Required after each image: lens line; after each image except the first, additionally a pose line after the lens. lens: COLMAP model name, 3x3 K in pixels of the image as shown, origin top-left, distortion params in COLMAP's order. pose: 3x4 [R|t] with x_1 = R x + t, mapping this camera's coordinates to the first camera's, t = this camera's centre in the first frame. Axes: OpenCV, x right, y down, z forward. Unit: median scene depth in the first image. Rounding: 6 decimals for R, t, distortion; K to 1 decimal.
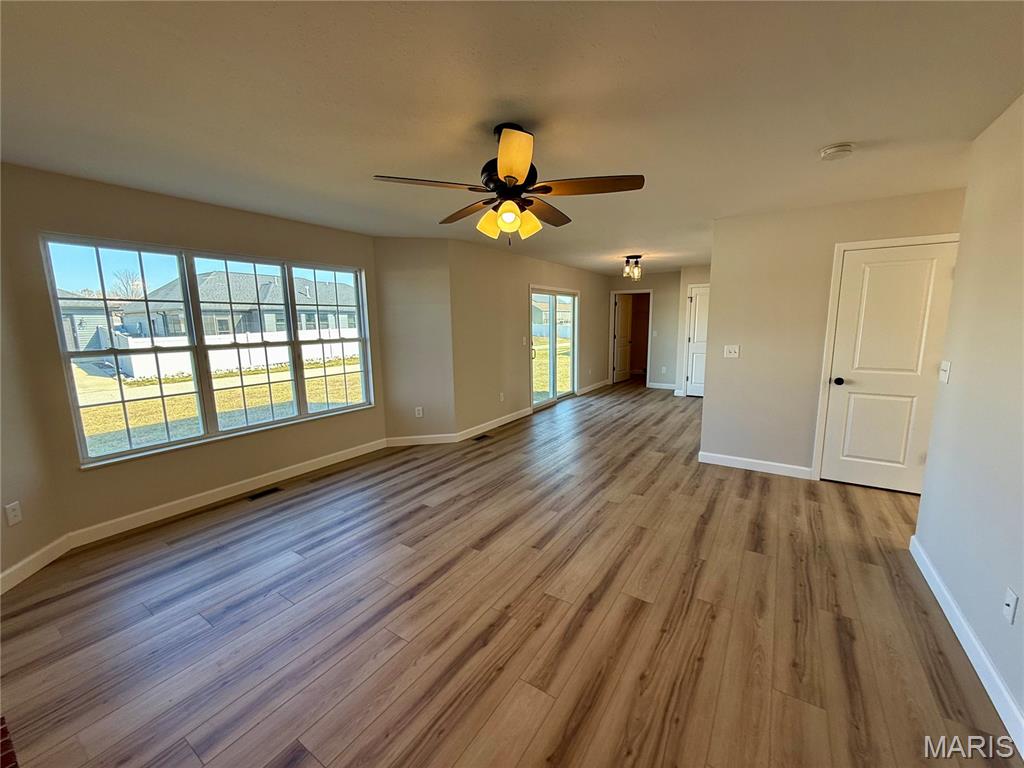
lens RADIAL K [[408.2, 0, 513.1], [0, 408.2, 385.7], [0, 0, 1]] dist [0.000753, 0.000153]
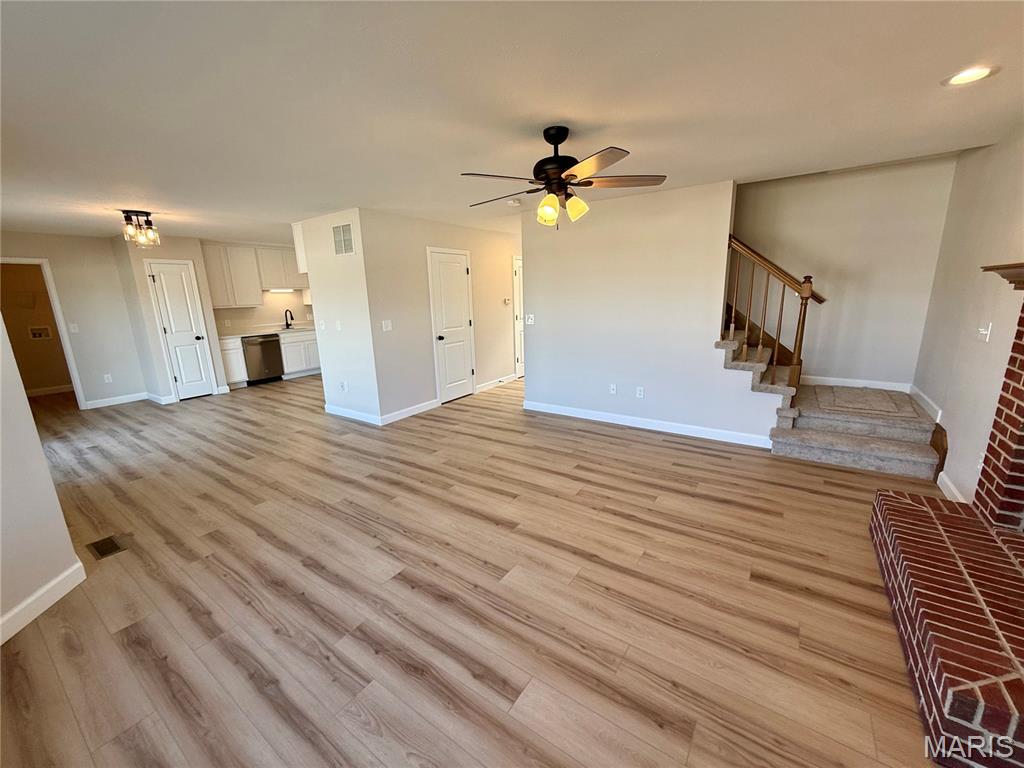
lens RADIAL K [[408.2, 0, 513.1], [0, 408.2, 385.7], [0, 0, 1]] dist [0.000753, 0.000153]
pose [[0.023202, -0.213399, 0.976690, -0.690414], [0.183545, 0.961256, 0.205667, -0.096638], [-0.982738, 0.174494, 0.061471, 0.613143]]
